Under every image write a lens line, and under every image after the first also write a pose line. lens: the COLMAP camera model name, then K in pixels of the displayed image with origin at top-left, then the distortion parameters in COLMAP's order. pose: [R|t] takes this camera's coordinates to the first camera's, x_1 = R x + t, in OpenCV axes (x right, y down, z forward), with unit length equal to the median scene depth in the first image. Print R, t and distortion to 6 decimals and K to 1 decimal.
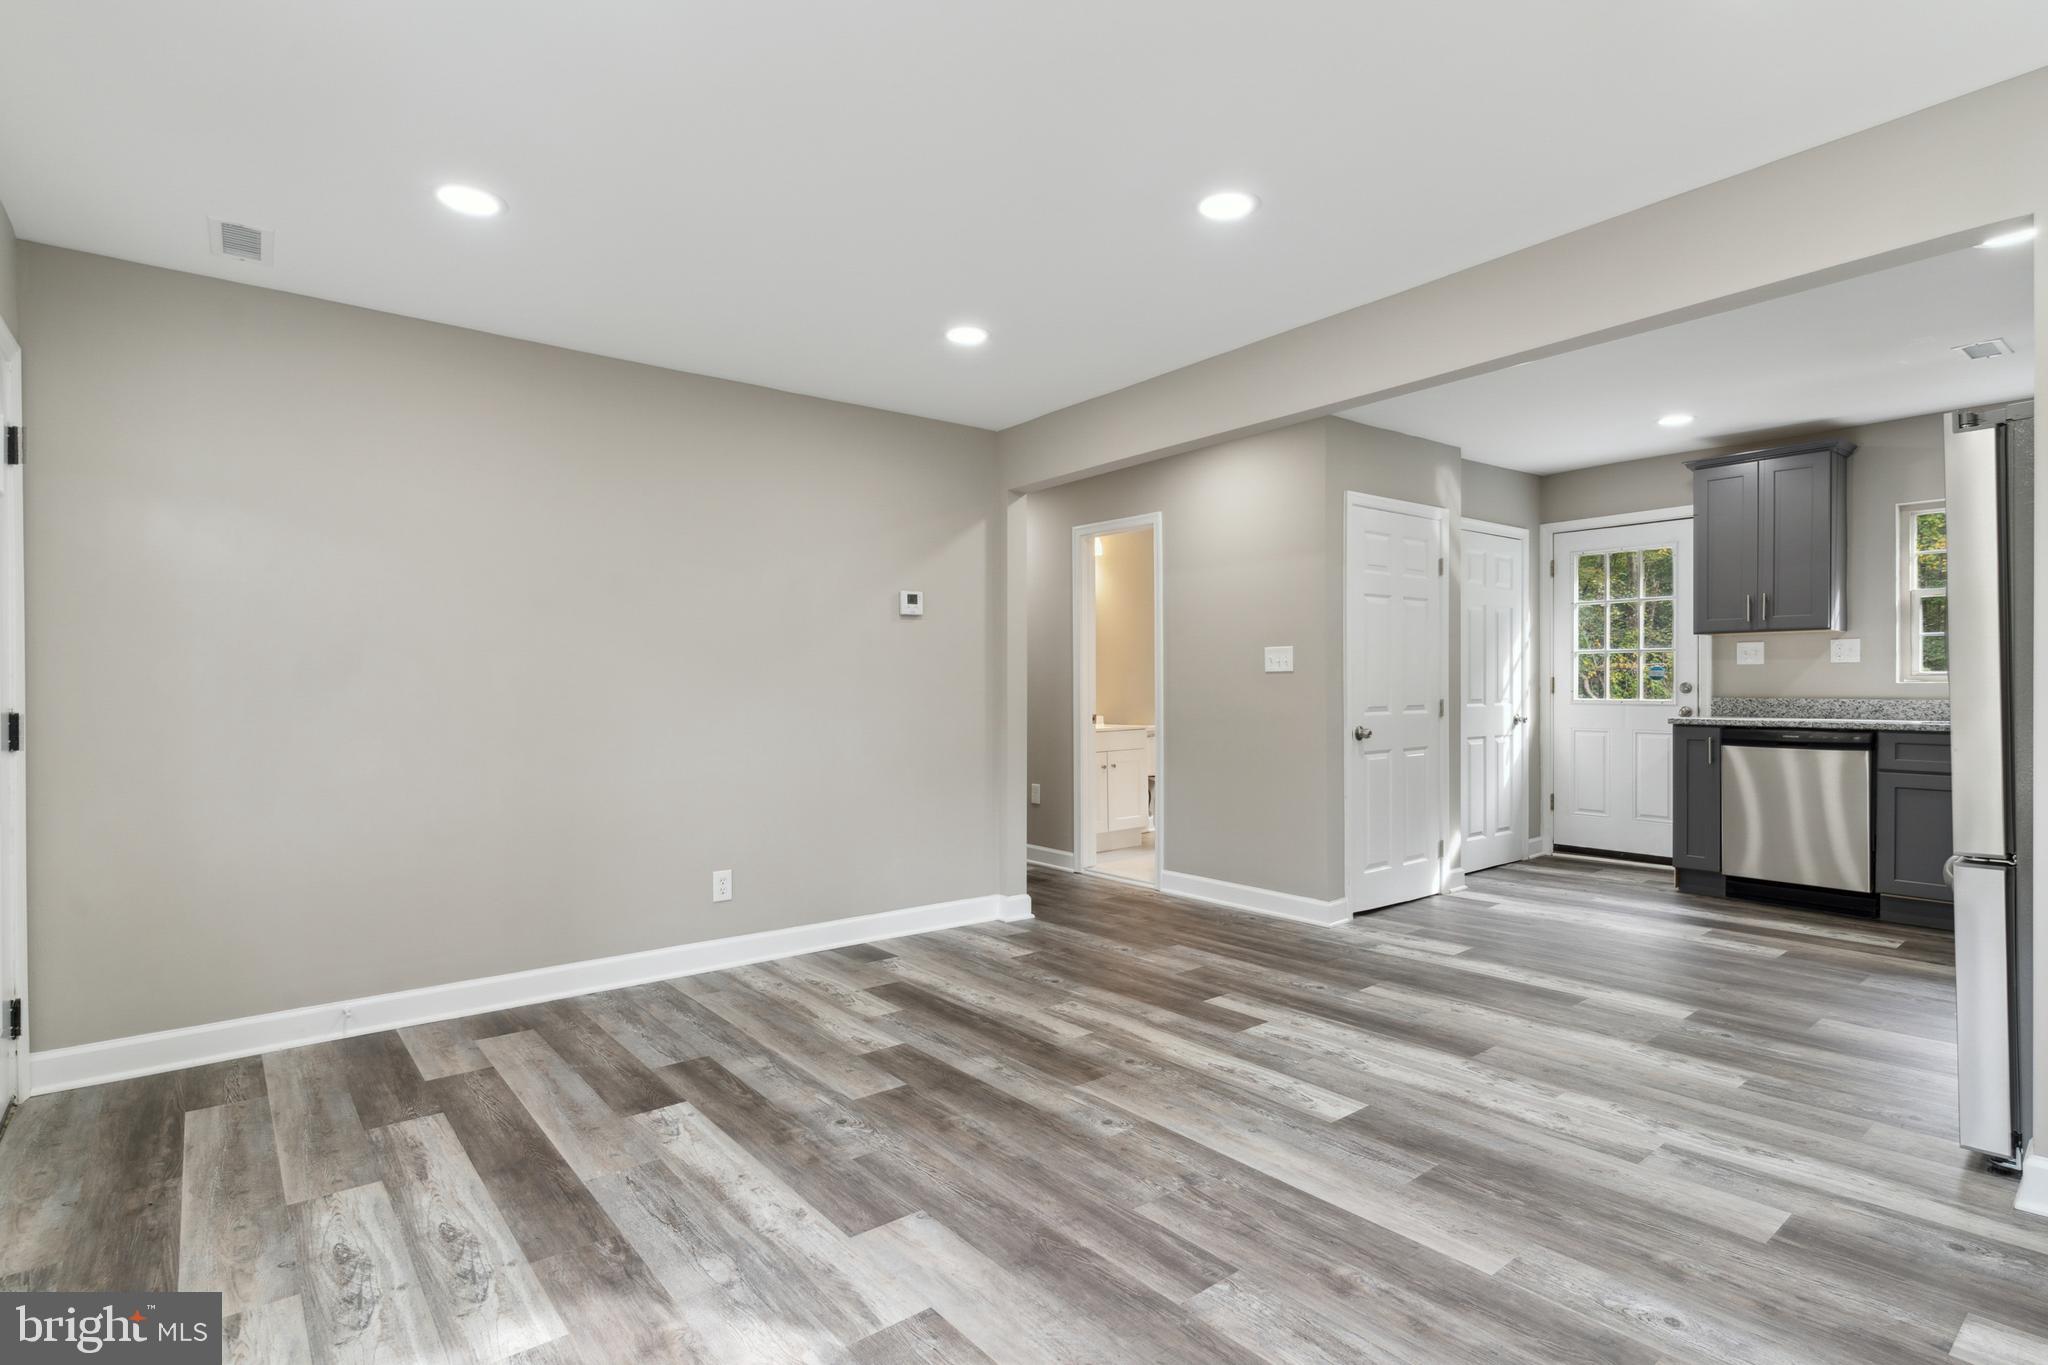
lens RADIAL K [[1022.0, 0, 1023.9], [0, 1022.0, 690.7], [0, 0, 1]] dist [0.002701, -0.000942]
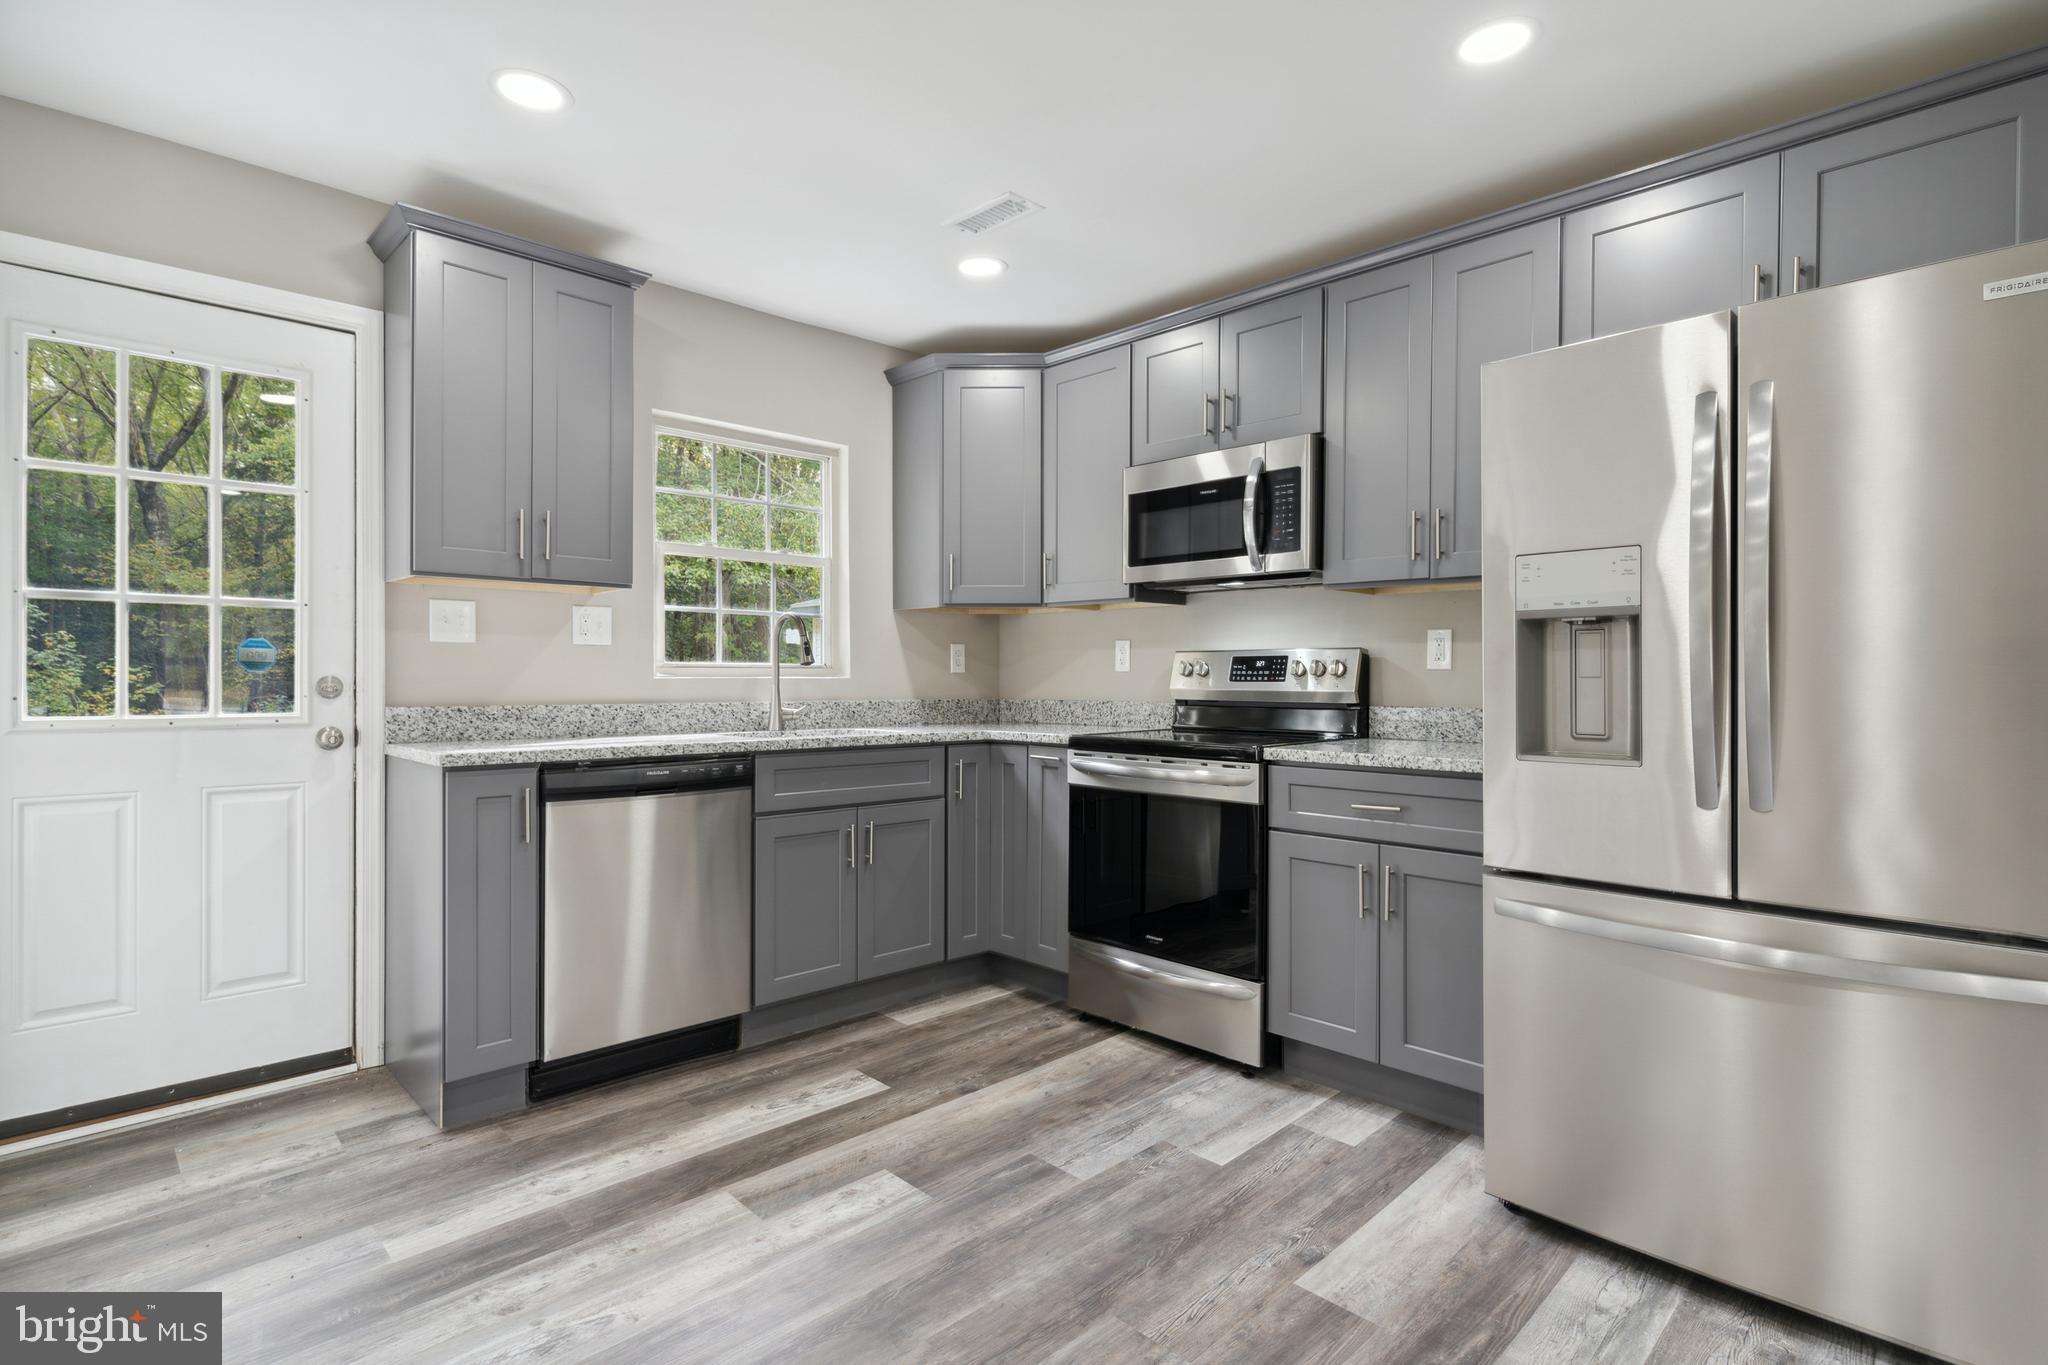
lens RADIAL K [[1022.0, 0, 983.0], [0, 1022.0, 704.7], [0, 0, 1]] dist [0.002701, -0.000942]
pose [[-0.074480, -0.019986, 0.997022, 0.209628], [0.007865, 0.999756, 0.020629, -0.002905], [-0.997191, 0.009378, -0.074305, 0.994363]]
